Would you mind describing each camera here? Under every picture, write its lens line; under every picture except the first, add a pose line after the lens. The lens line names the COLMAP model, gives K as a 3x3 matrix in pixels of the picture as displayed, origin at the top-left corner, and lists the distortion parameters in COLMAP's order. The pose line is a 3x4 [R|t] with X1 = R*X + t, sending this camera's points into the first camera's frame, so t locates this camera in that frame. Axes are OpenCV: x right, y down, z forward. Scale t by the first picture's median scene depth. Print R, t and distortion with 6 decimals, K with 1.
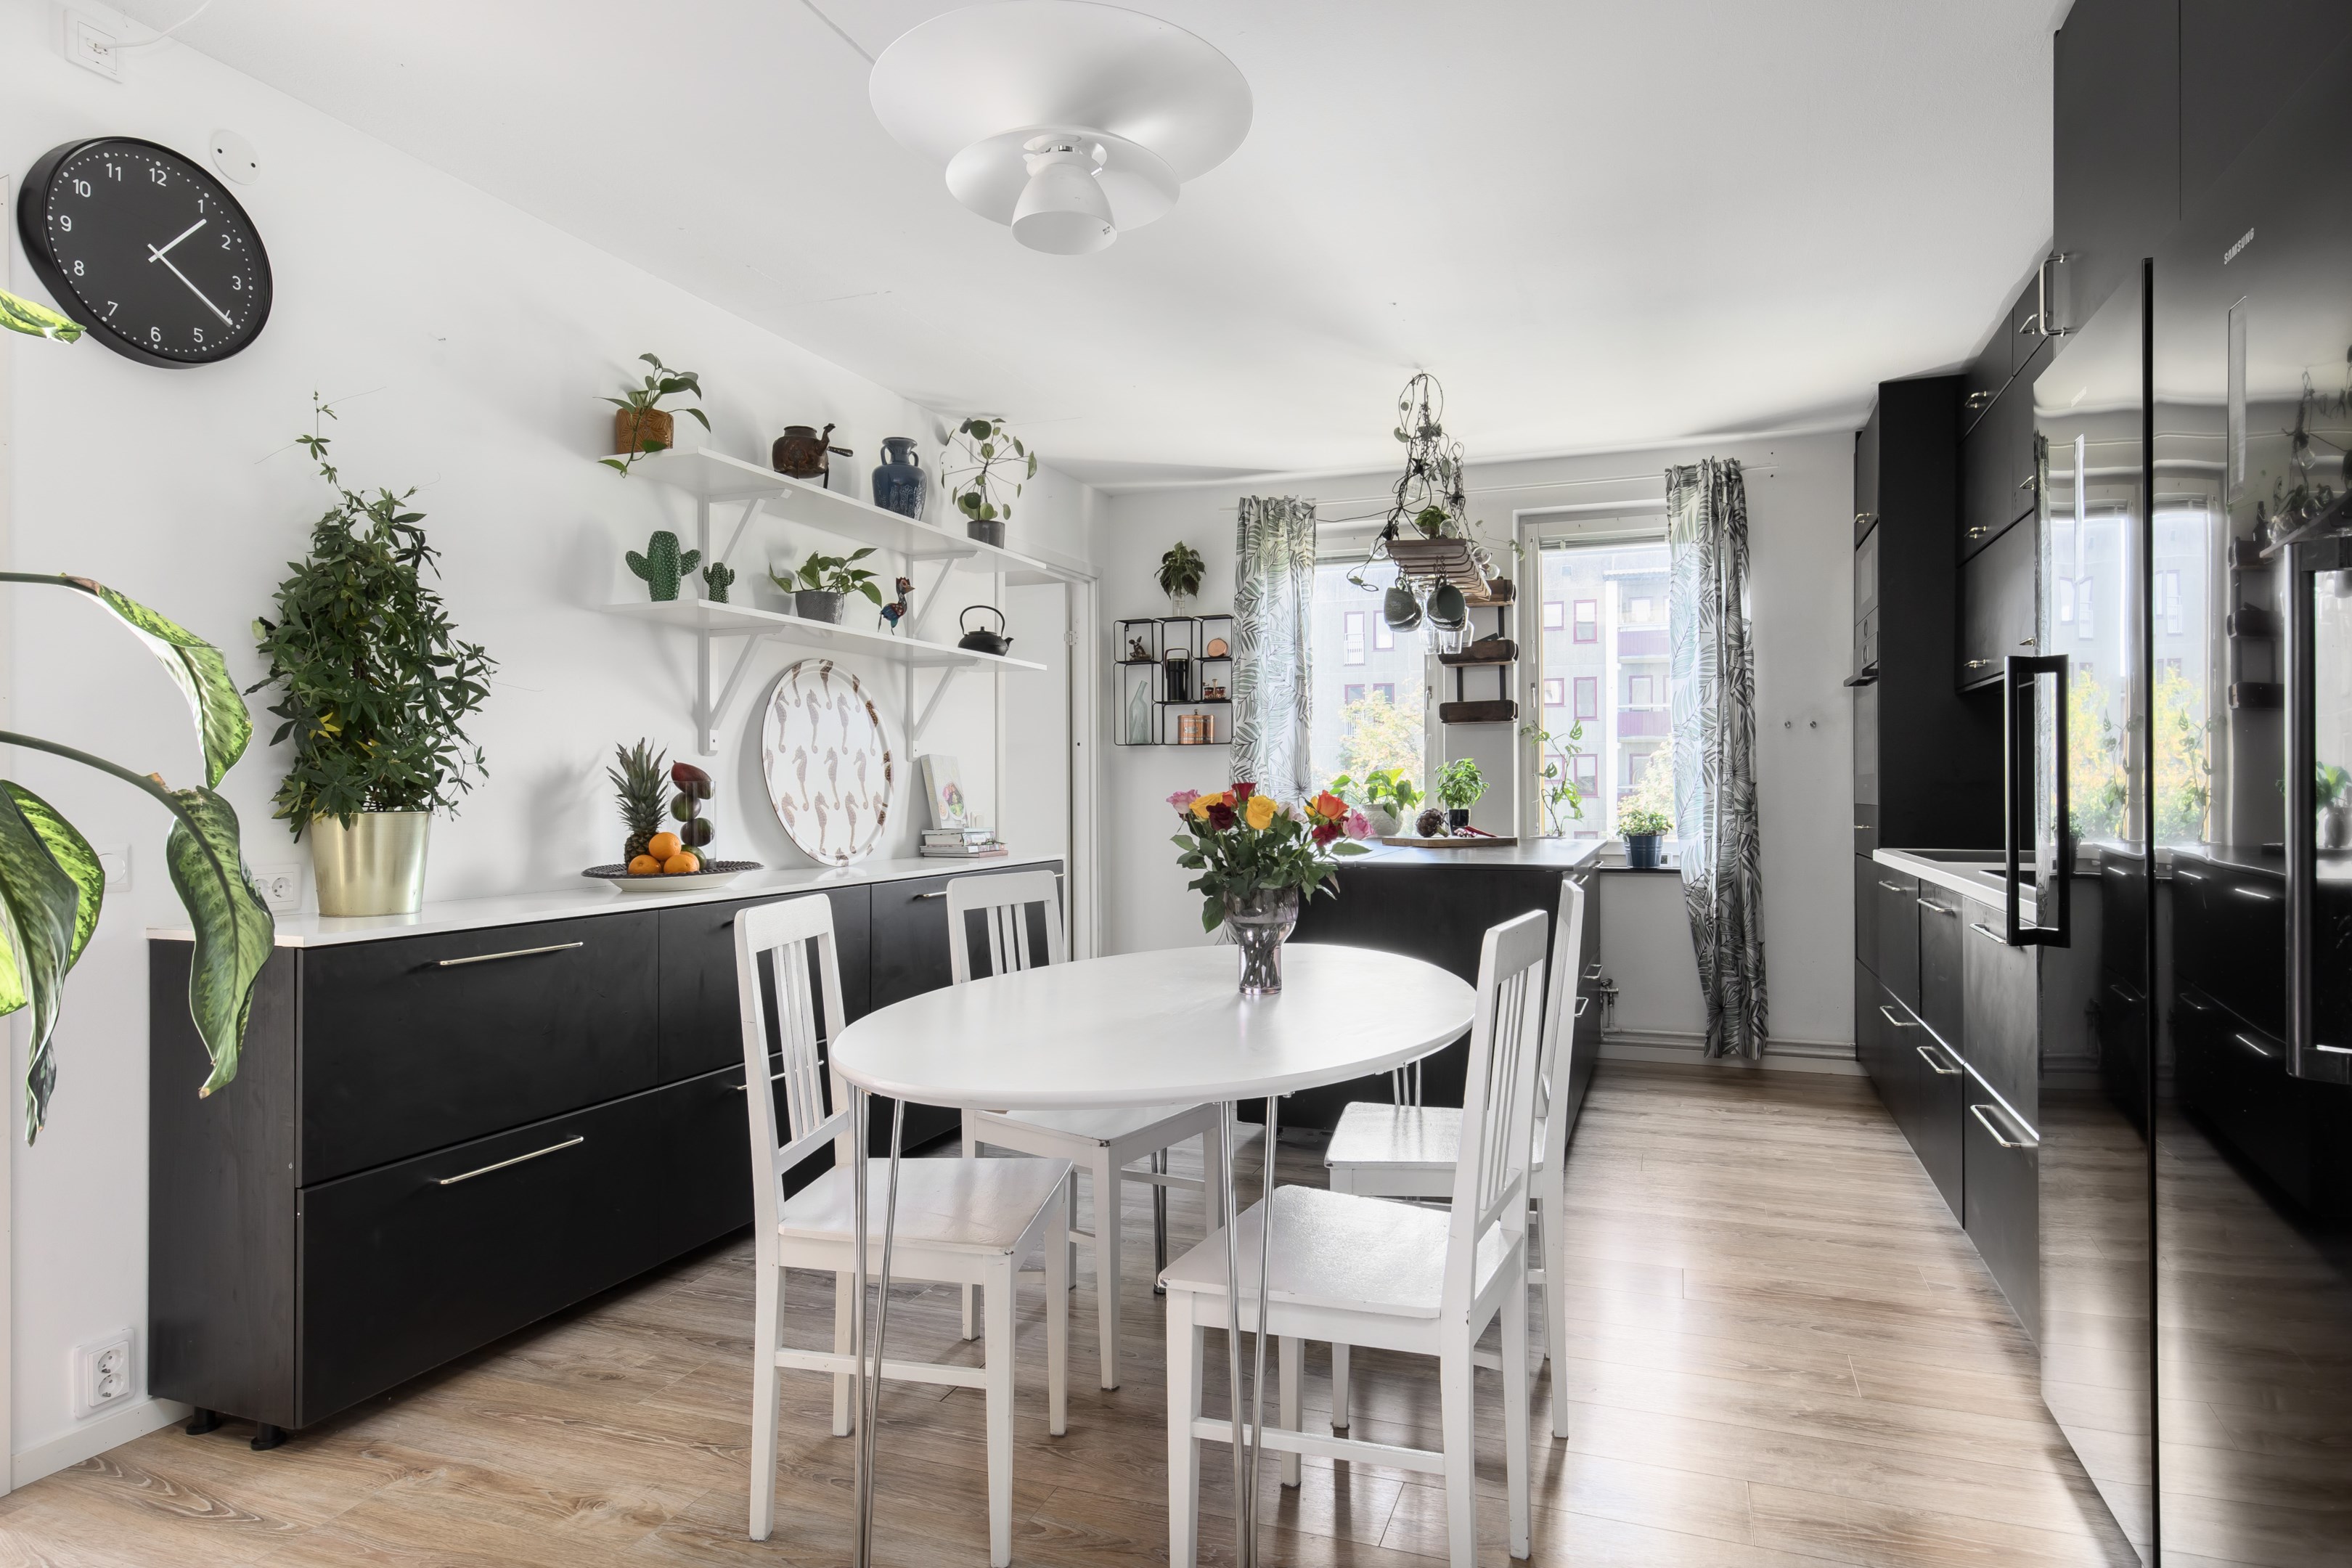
lens RADIAL K [[1308.3, 0, 1178.6], [0, 1308.3, 781.4], [0, 0, 1]] dist [0.013955, 0.000352]
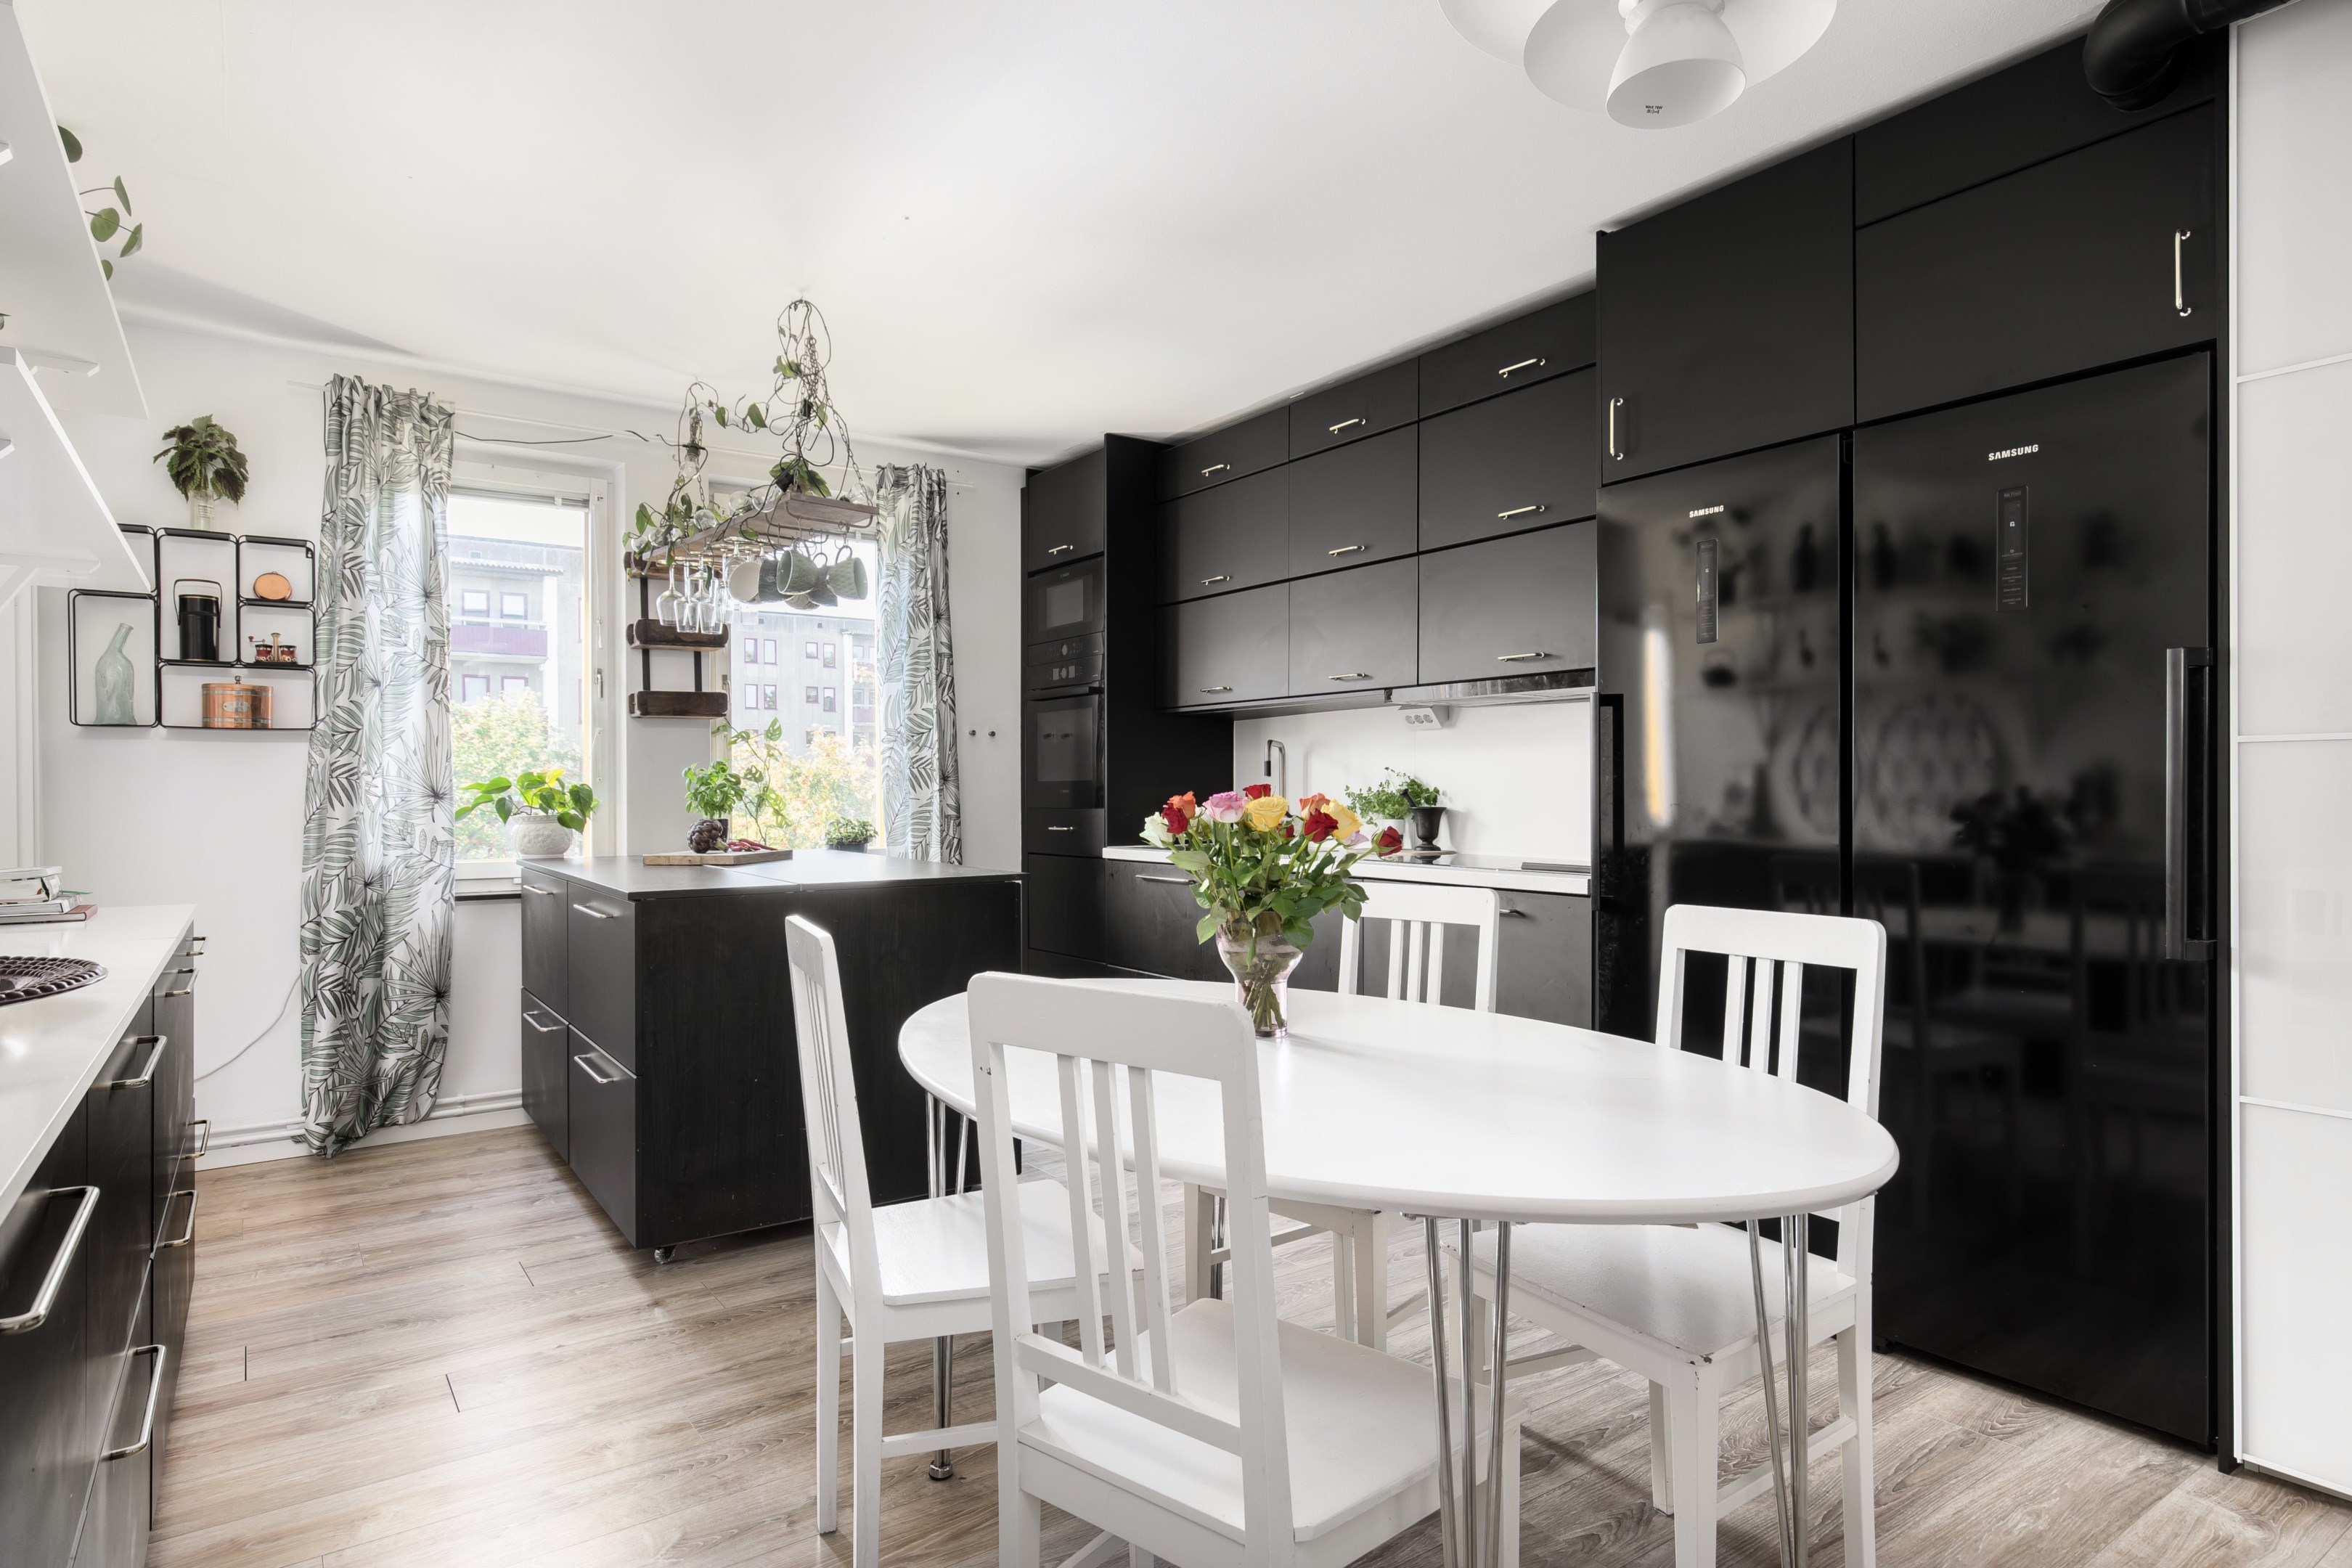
lens RADIAL K [[1308.3, 0, 1174.2], [0, 1308.3, 790.0], [0, 0, 1]] dist [0.013955, 0.000352]
pose [[0.574694, -0.000133, 0.818369, -0.266504], [-0.003896, 0.999988, 0.002898, -0.001474], [-0.818359, -0.004854, 0.574686, 0.238893]]
